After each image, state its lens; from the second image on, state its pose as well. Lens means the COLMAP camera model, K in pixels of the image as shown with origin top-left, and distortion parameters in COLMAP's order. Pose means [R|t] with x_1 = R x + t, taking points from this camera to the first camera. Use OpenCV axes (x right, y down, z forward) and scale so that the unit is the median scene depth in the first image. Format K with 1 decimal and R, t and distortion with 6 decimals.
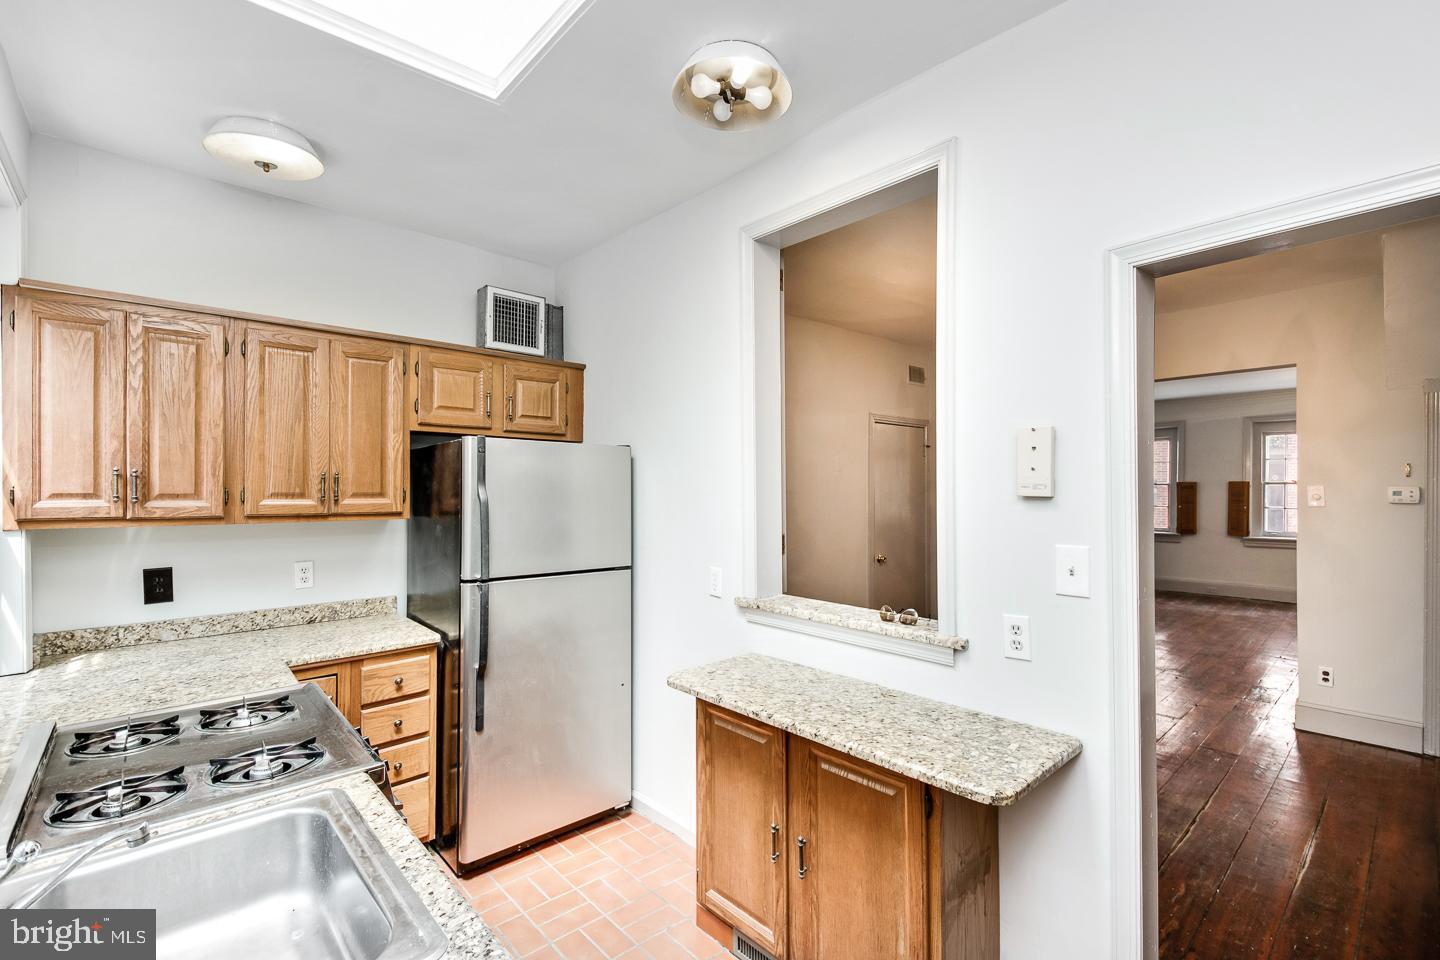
lens RADIAL K [[643.8, 0, 722.8], [0, 643.8, 488.8], [0, 0, 1]] dist [0.000845, -0.004200]
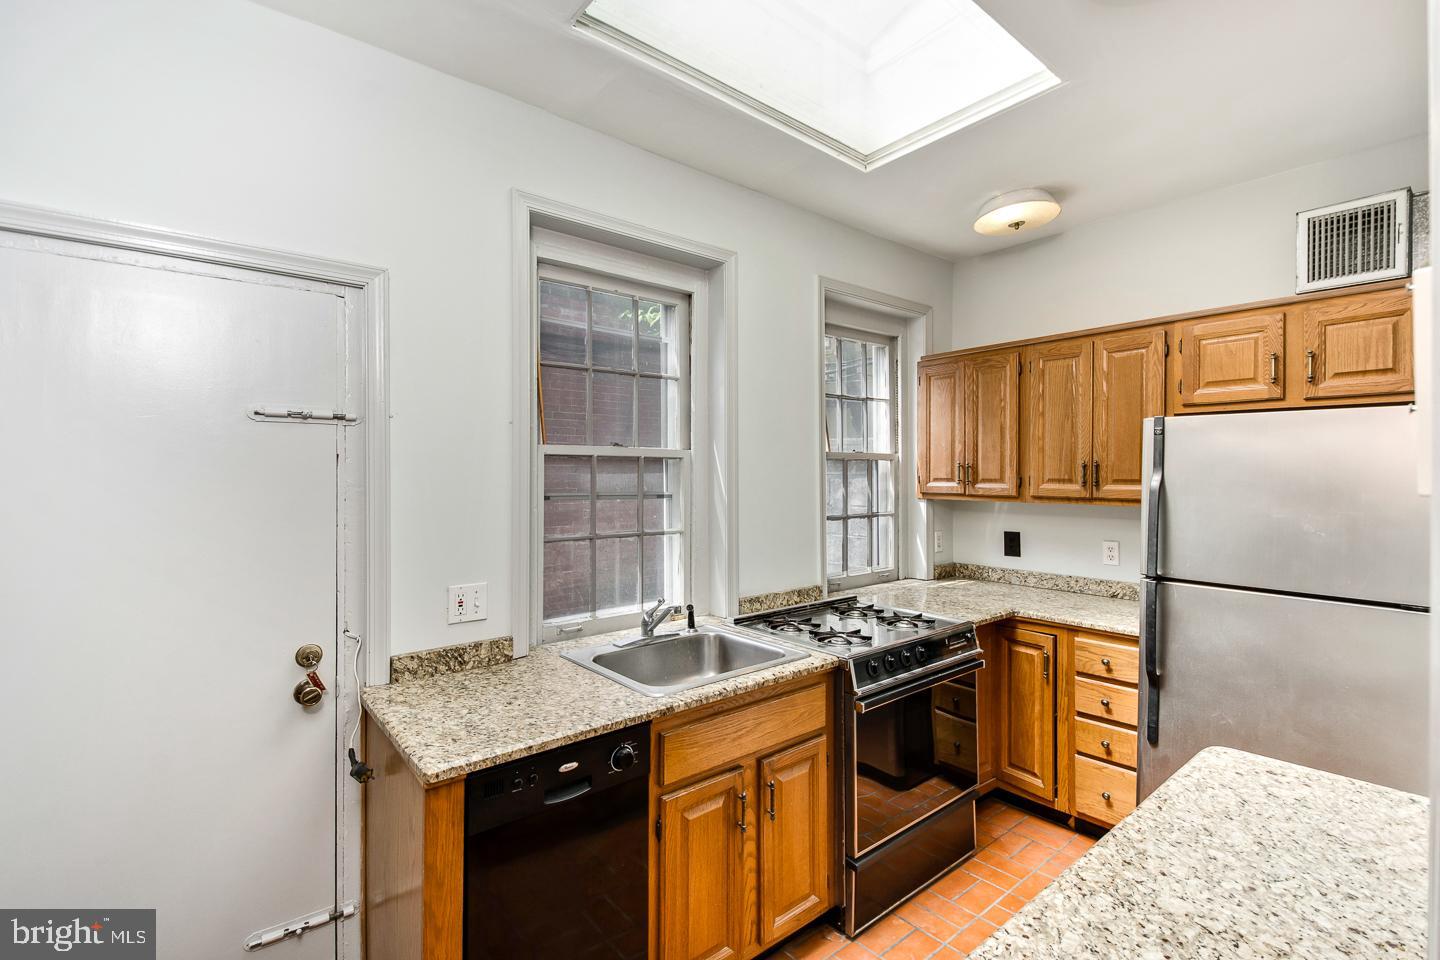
lens RADIAL K [[643.8, 0, 726.4], [0, 643.8, 476.7], [0, 0, 1]] dist [0.000845, -0.004200]
pose [[-0.059997, 0.002647, -0.998195, 0.568950], [-0.000982, 0.999996, 0.002711, -0.000428], [0.998198, 0.001143, -0.059994, 0.460745]]
